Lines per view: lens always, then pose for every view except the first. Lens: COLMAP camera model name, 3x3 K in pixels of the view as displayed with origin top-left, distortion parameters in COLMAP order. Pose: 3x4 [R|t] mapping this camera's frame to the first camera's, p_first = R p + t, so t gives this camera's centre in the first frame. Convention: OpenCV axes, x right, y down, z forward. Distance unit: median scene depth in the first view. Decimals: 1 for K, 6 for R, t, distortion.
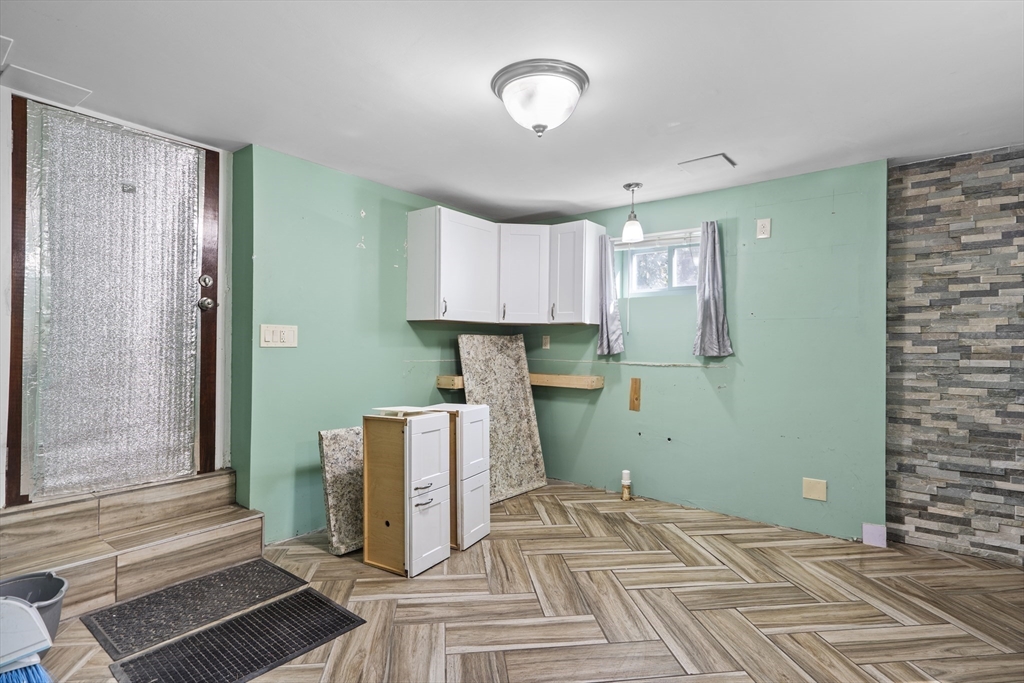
lens RADIAL K [[494.4, 0, 510.7], [0, 494.4, 342.5], [0, 0, 1]] dist [0.000037, -0.000442]
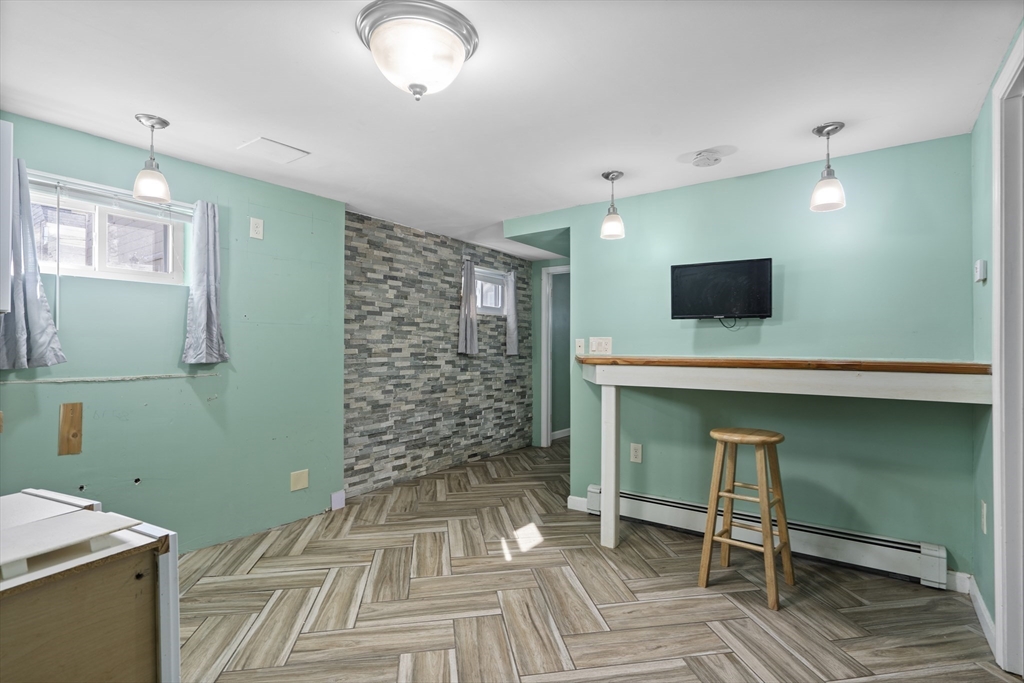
lens RADIAL K [[494.4, 0, 514.2], [0, 494.4, 345.1], [0, 0, 1]] dist [0.000037, -0.000442]
pose [[-0.026105, -0.004578, 0.999649, -0.547225], [-0.004954, 0.999978, 0.004450, -0.011575], [-0.999647, -0.004836, -0.026127, 0.612264]]
